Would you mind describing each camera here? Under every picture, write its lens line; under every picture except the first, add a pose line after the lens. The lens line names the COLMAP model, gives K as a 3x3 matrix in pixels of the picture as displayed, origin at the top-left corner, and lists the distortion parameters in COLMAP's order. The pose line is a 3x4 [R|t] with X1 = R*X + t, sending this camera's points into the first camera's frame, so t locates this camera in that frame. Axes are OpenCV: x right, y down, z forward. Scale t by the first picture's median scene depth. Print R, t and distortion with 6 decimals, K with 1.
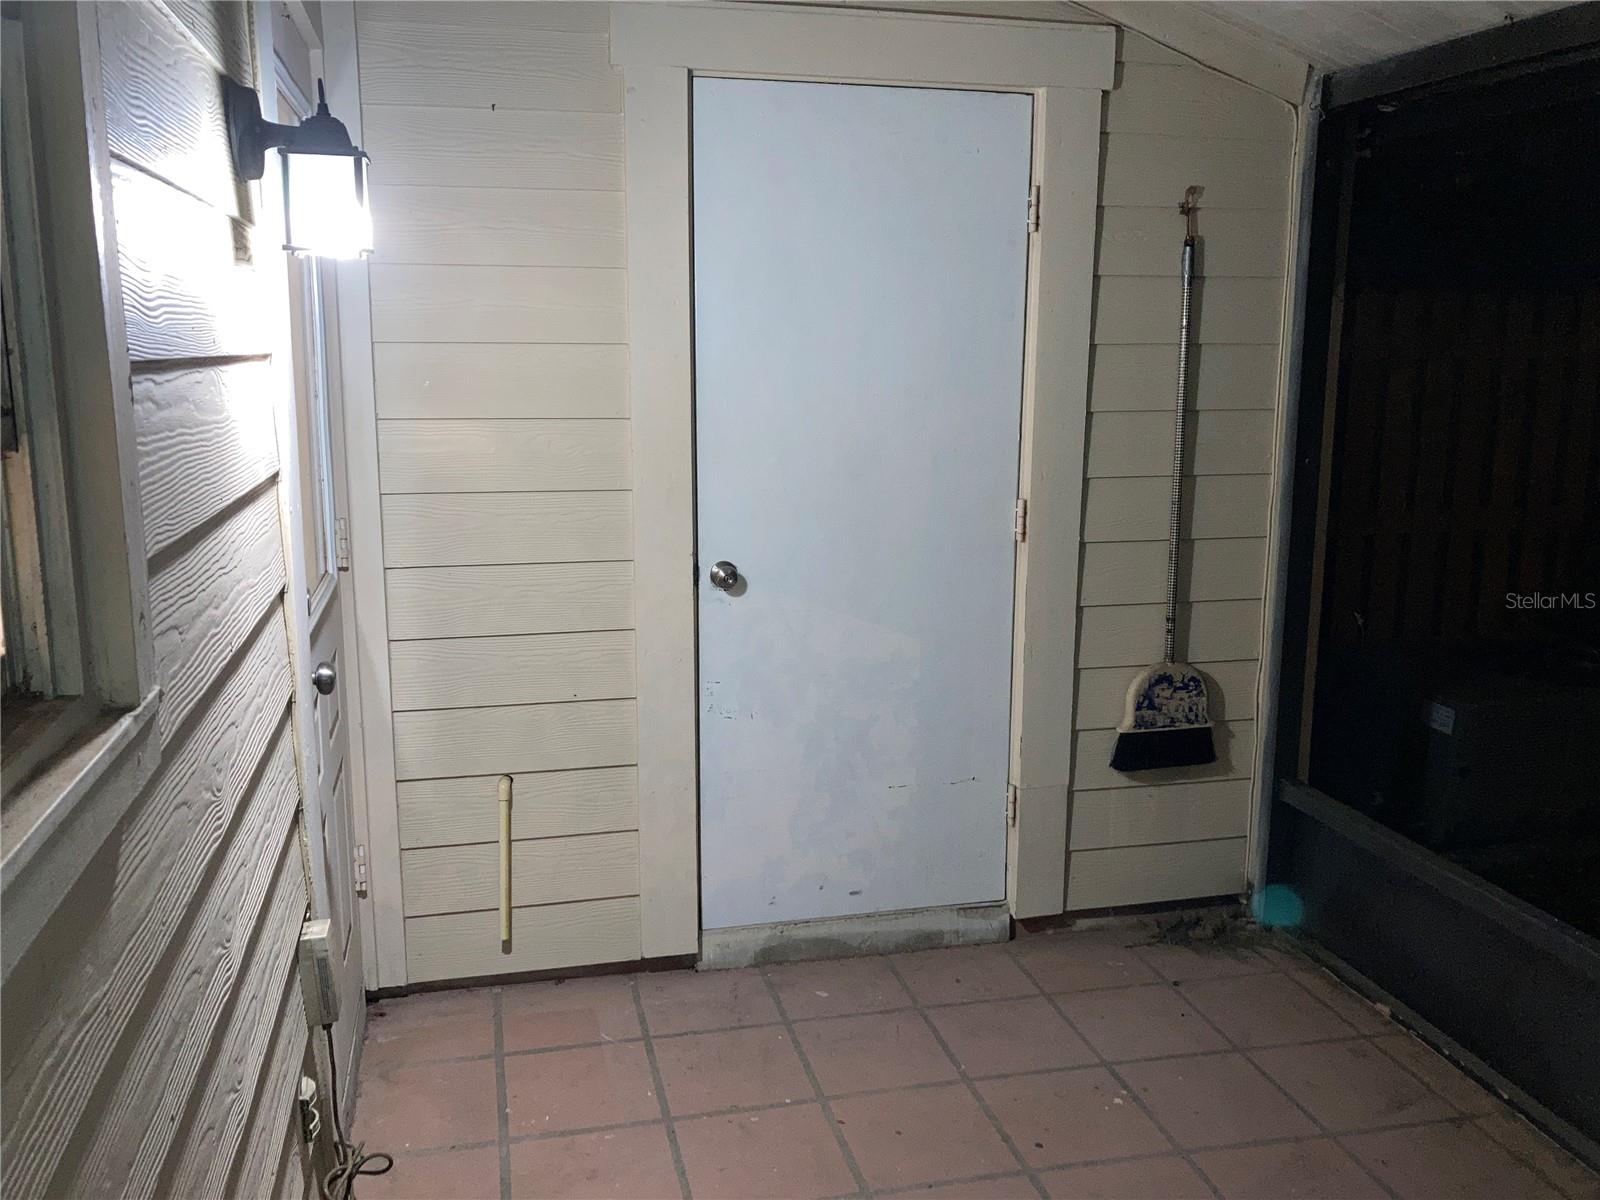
lens RADIAL K [[1314.6, 0, 798.7], [0, 1314.6, 598.8], [0, 0, 1]] dist [0.045202, -0.042745]
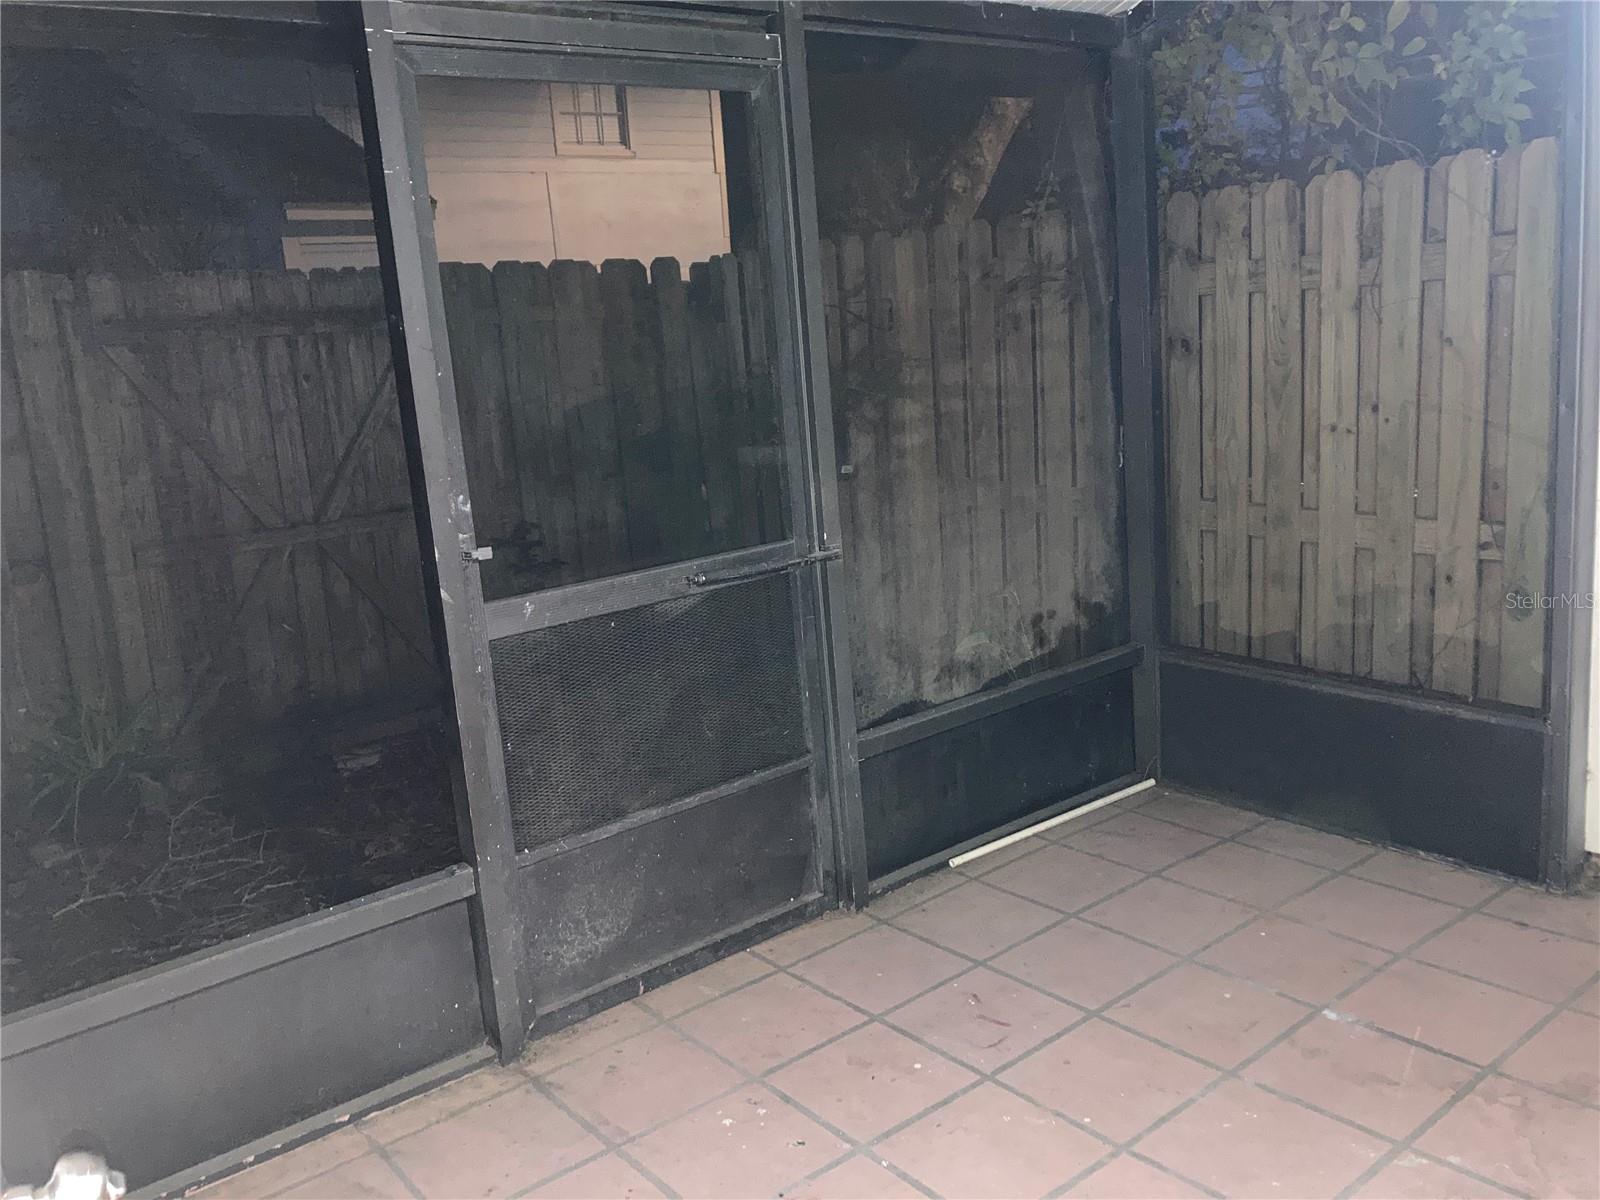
lens RADIAL K [[1314.6, 0, 799.3], [0, 1314.6, 599.8], [0, 0, 1]] dist [0.045202, -0.042745]
pose [[-0.424946, -0.158734, 0.891193, -0.416255], [0.241919, 0.928782, 0.280783, -0.174294], [-0.872294, 0.334914, -0.356281, 0.890852]]
